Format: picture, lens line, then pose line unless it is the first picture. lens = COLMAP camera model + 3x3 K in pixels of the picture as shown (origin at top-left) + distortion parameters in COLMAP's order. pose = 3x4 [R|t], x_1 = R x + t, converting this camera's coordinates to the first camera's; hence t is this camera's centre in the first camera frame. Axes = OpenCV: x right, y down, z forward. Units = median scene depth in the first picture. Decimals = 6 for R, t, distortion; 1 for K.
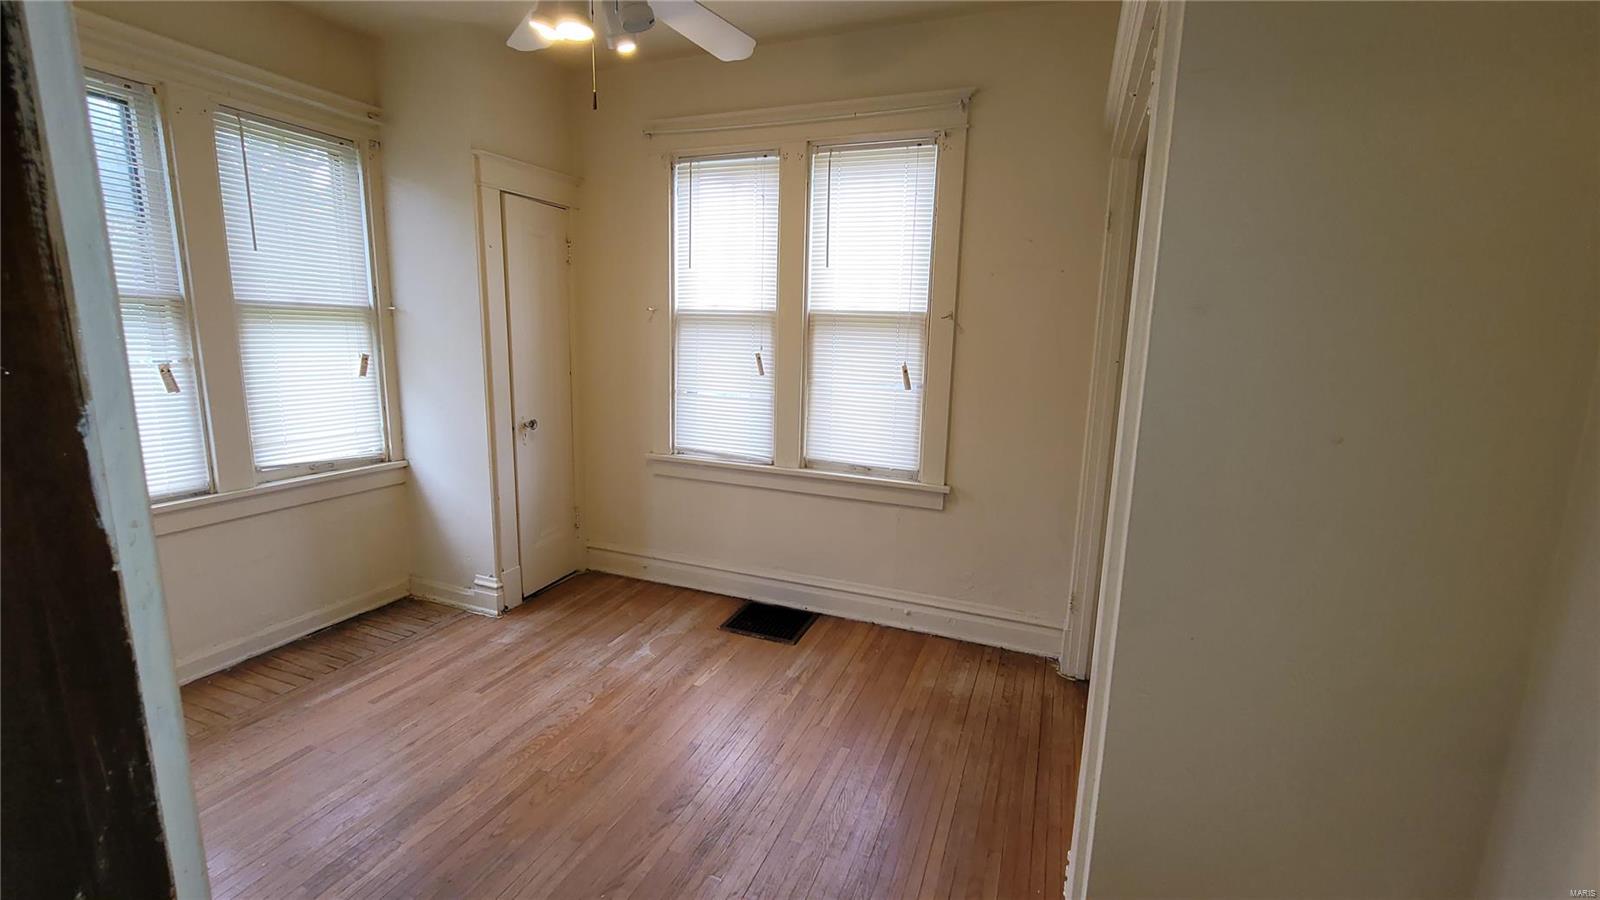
lens RADIAL K [[658.9, 0, 805.7], [0, 658.9, 444.9], [0, 0, 1]] dist [-0.005413, 0.000528]
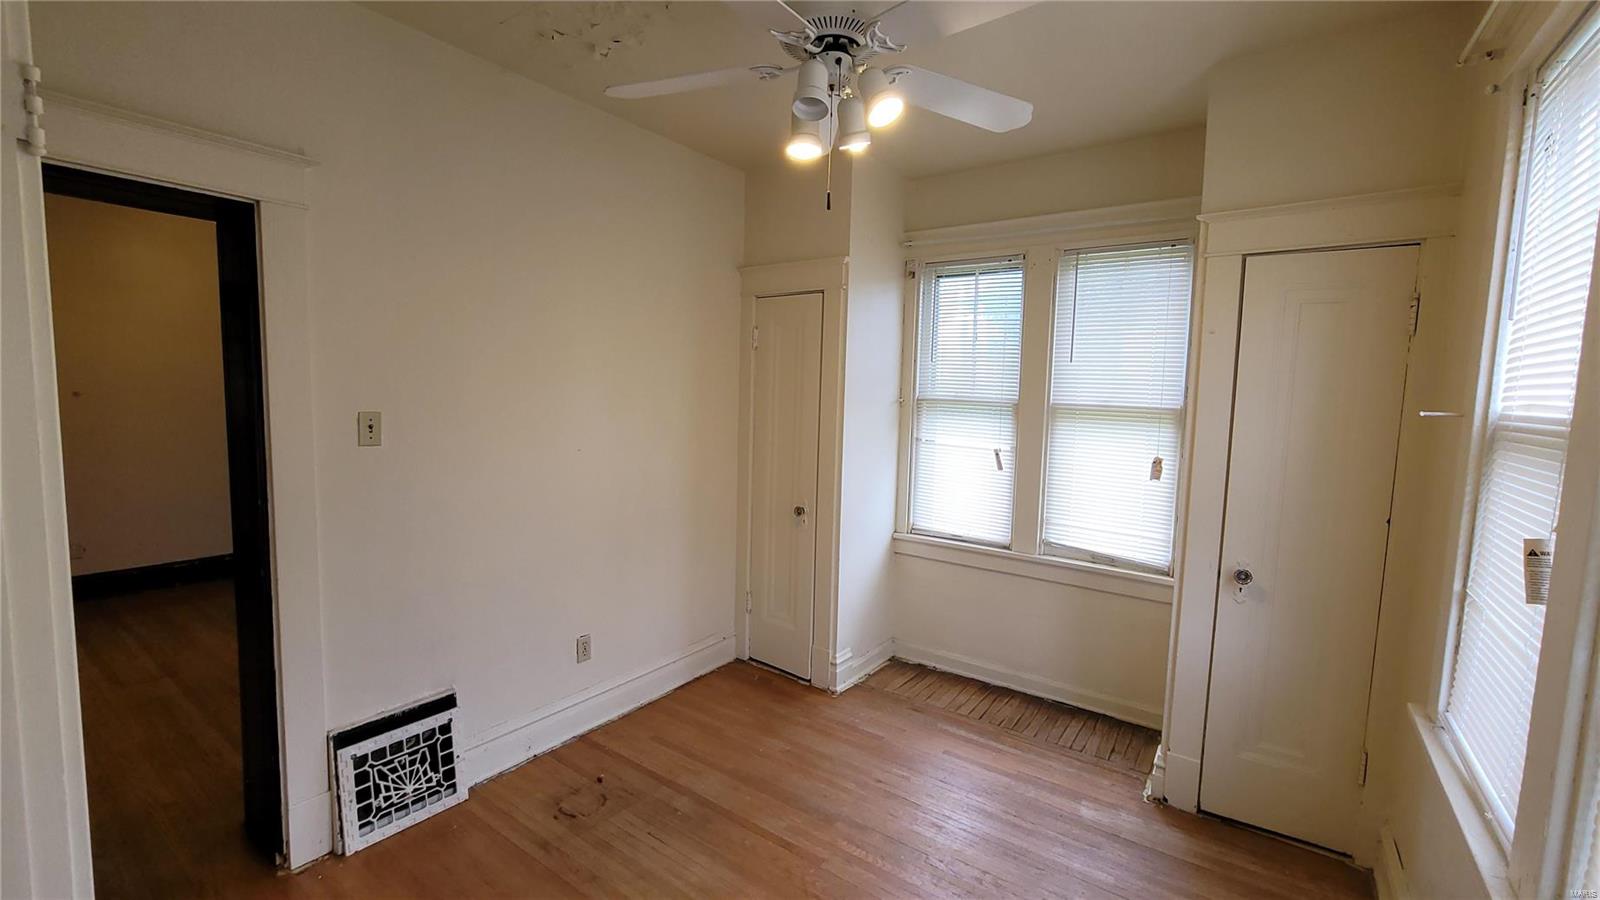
lens RADIAL K [[655.2, 0, 807.3], [0, 655.2, 446.7], [0, 0, 1]] dist [-0.005269, -0.000376]
pose [[-0.240153, 0.054809, -0.969187, 0.375757], [-0.197350, 0.974798, 0.104028, -0.155832], [0.950463, 0.216252, -0.223284, 0.743467]]
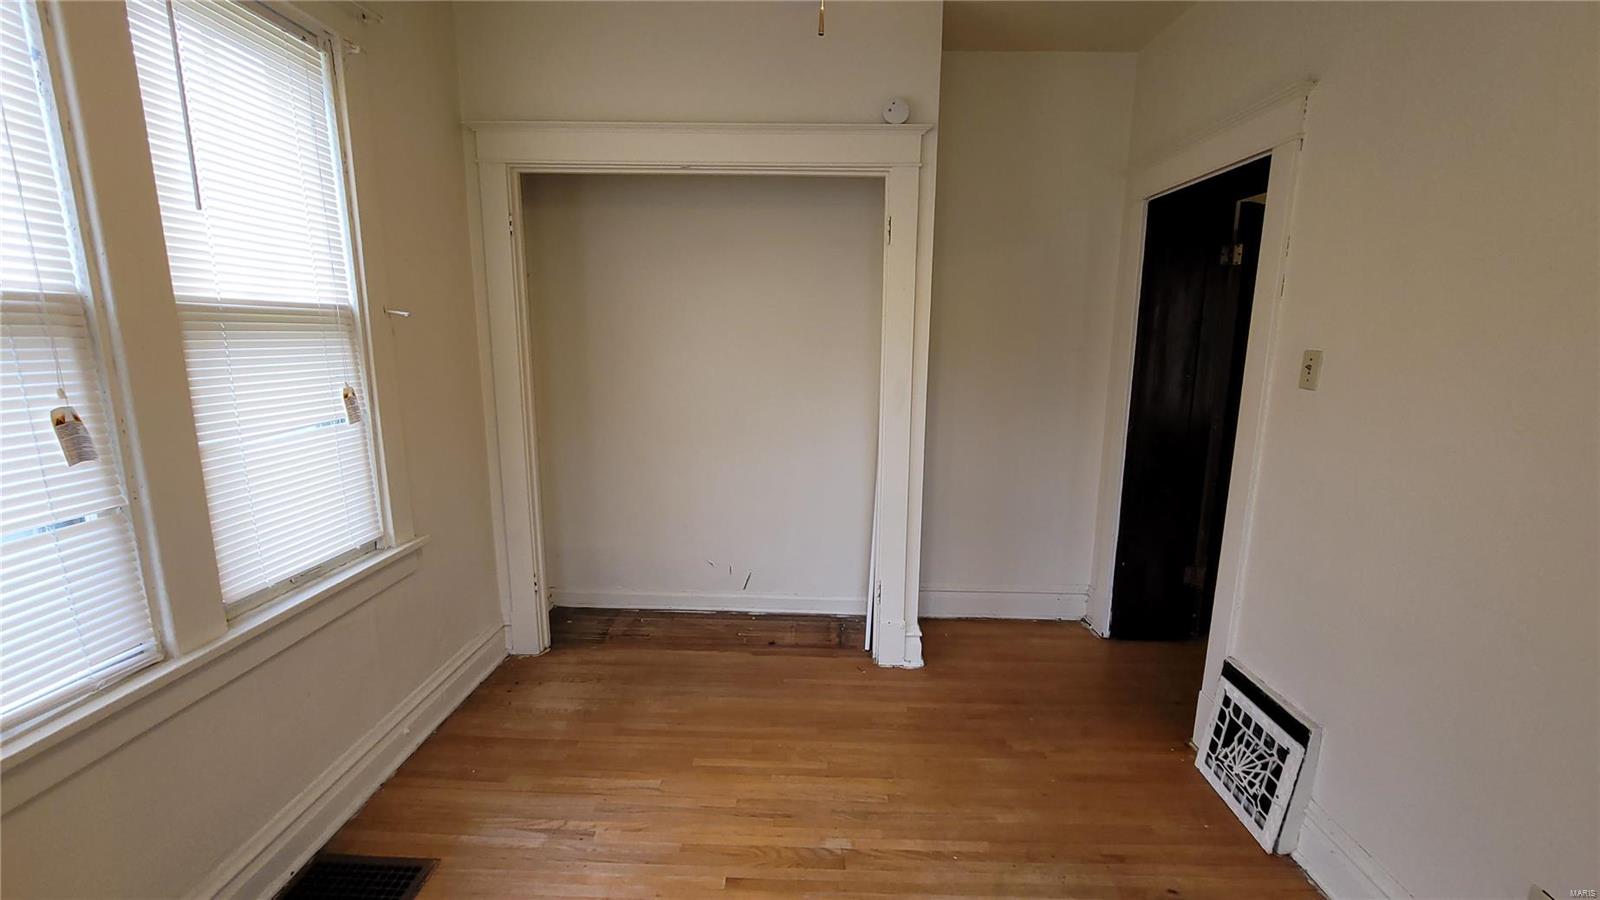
lens RADIAL K [[655.2, 0, 807.3], [0, 655.2, 446.7], [0, 0, 1]] dist [-0.005269, -0.000376]
pose [[-0.345757, -0.195771, 0.917674, -0.602996], [0.141717, 0.955879, 0.257316, -0.164112], [-0.927561, 0.219019, -0.302758, 0.773859]]
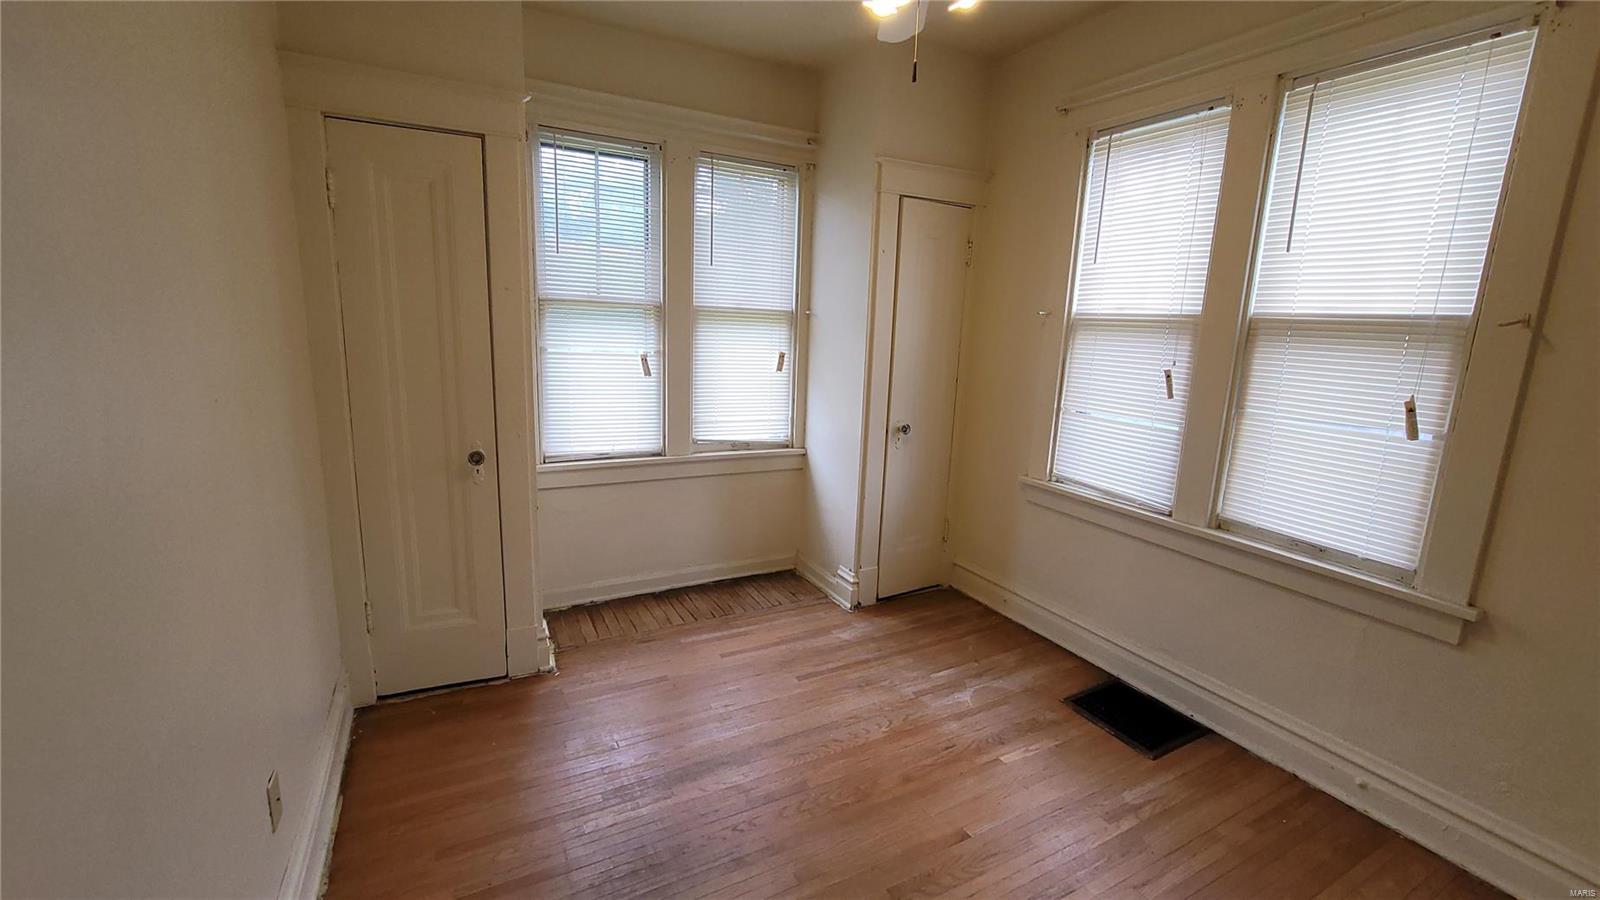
lens RADIAL K [[658.9, 0, 805.7], [0, 658.9, 444.9], [0, 0, 1]] dist [-0.005413, 0.000528]
pose [[0.764255, 0.123345, -0.633009, 0.108016], [-0.129164, 0.990927, 0.037143, -0.027432], [0.631847, 0.053375, 0.773253, 0.151836]]
